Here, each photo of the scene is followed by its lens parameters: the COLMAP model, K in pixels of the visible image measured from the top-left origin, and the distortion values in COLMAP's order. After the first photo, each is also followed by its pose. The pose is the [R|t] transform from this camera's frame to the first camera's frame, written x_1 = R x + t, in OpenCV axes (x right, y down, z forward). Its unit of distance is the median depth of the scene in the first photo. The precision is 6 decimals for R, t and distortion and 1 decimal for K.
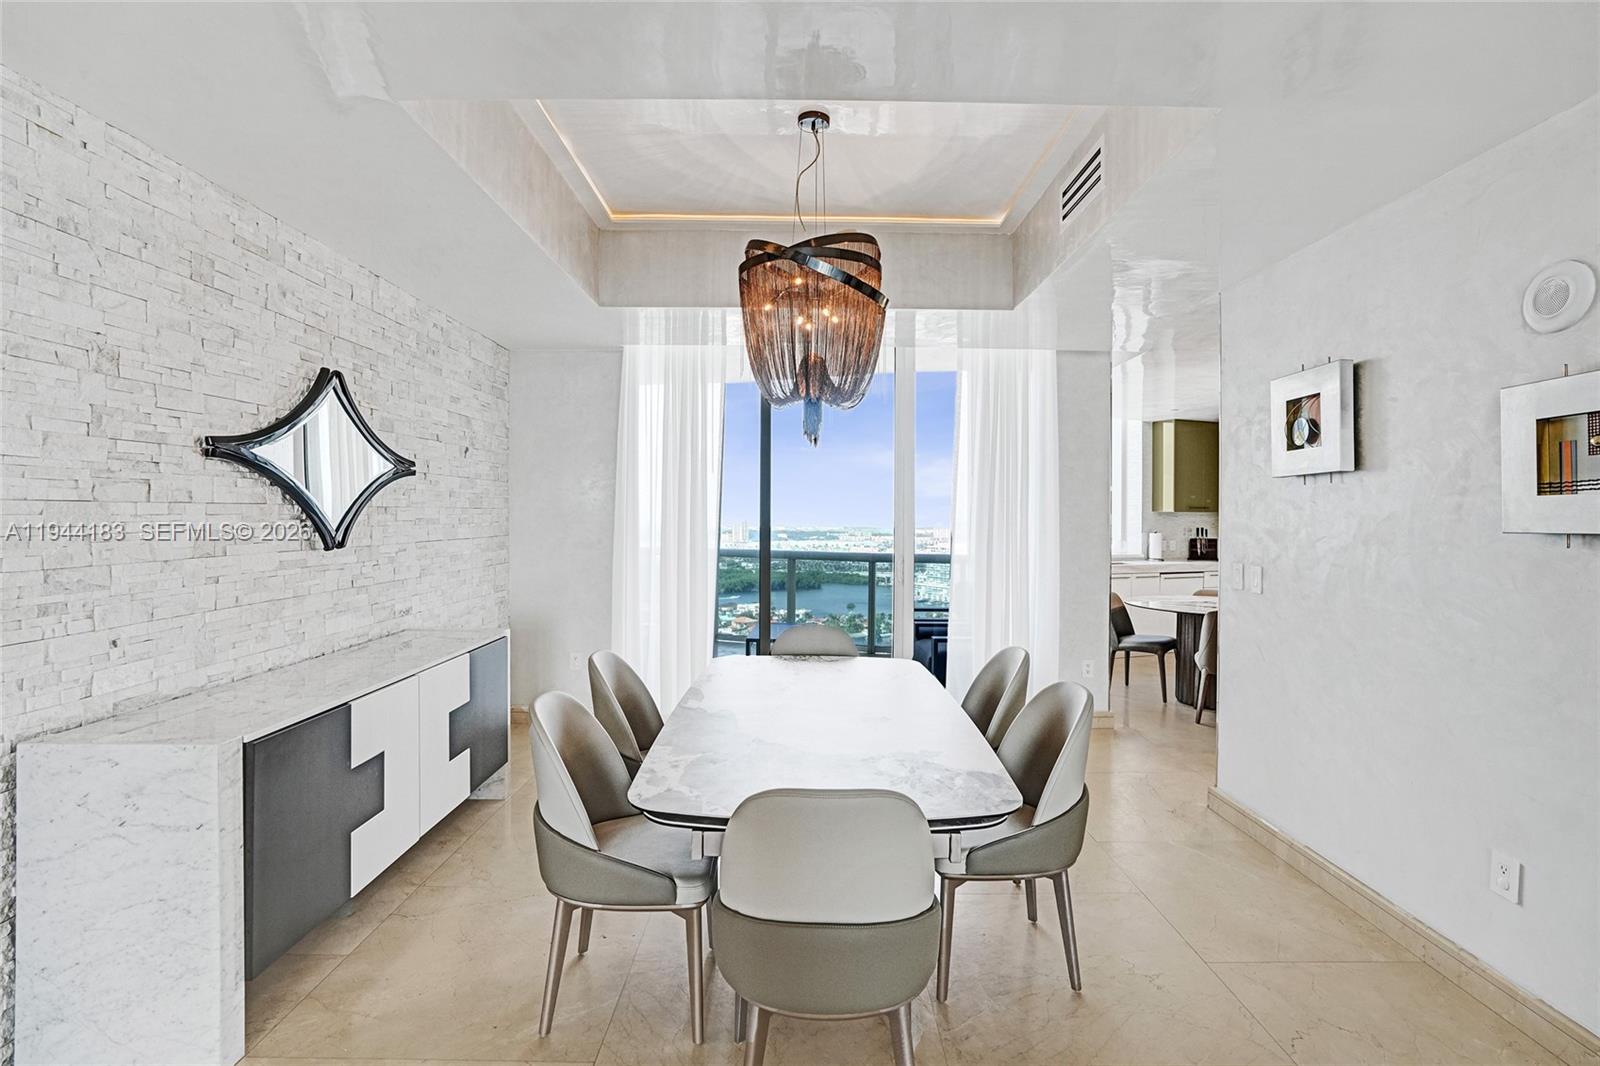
lens RADIAL K [[752.7, 0, 795.9], [0, 752.7, 522.5], [0, 0, 1]] dist [-0.057334, 0.022534]
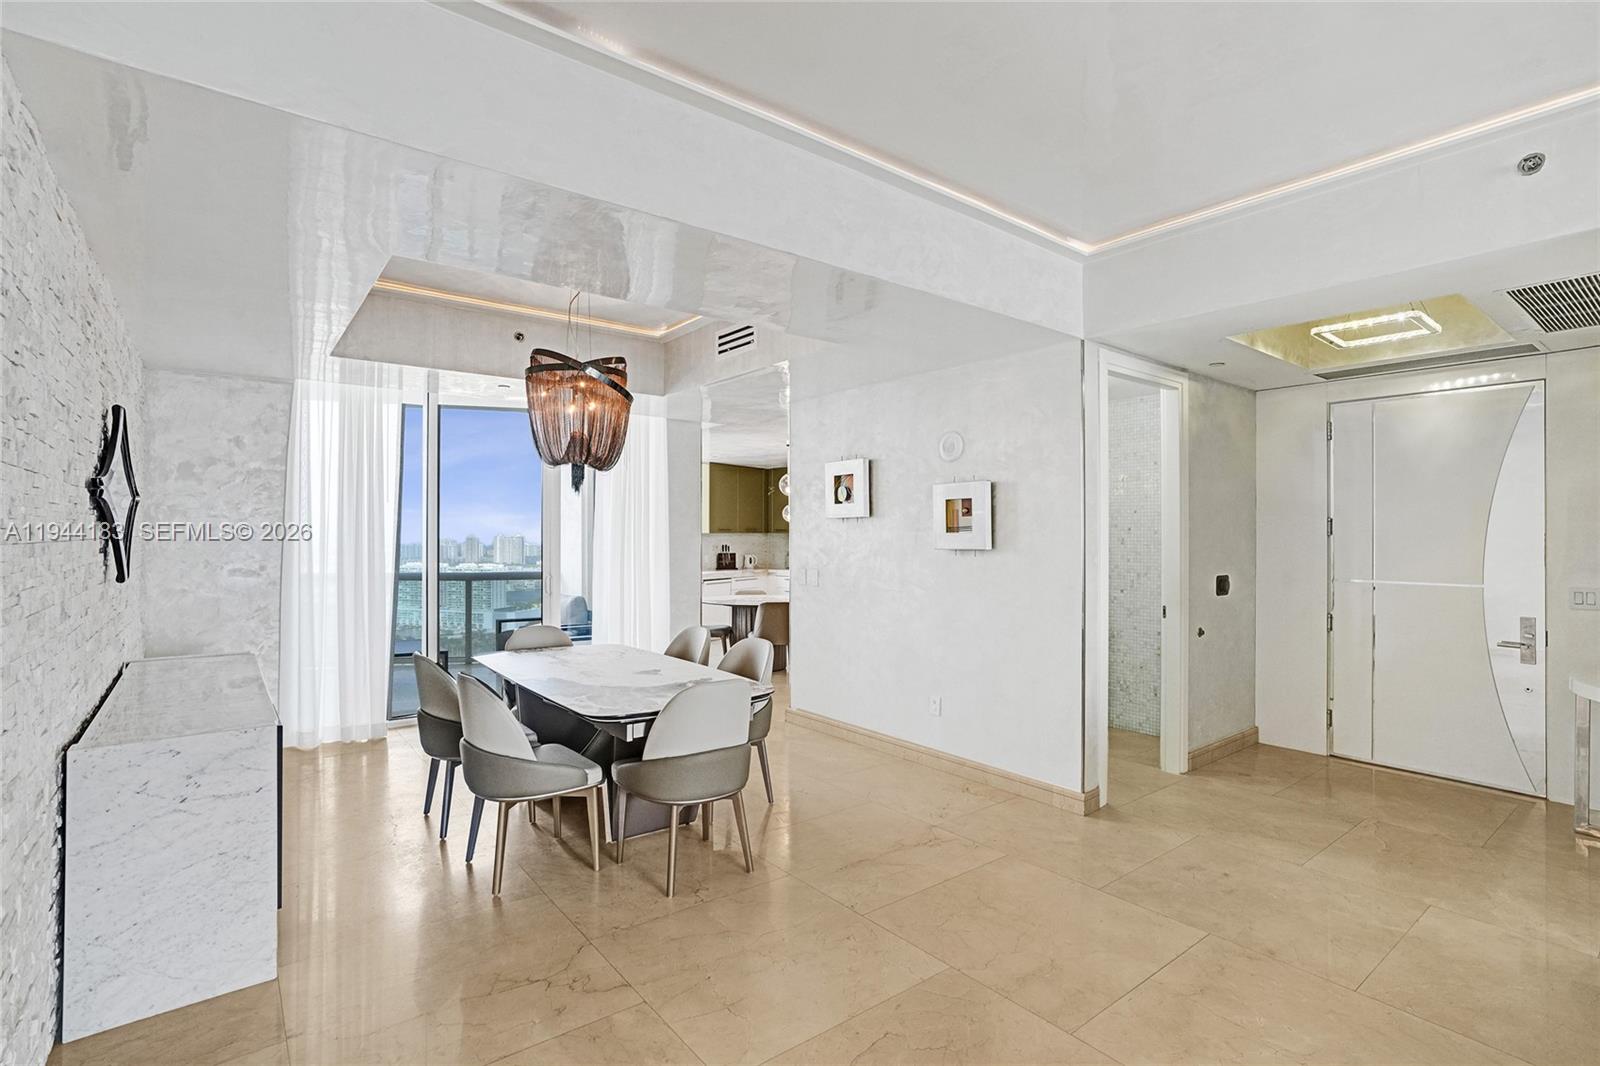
lens RADIAL K [[752.7, 0, 771.1], [0, 752.7, 537.1], [0, 0, 1]] dist [-0.057334, 0.022534]
pose [[0.808942, -0.006781, 0.587849, -0.542893], [0.008631, 0.999963, -0.000343, -0.018294], [-0.587825, 0.005351, 0.808970, -0.392357]]
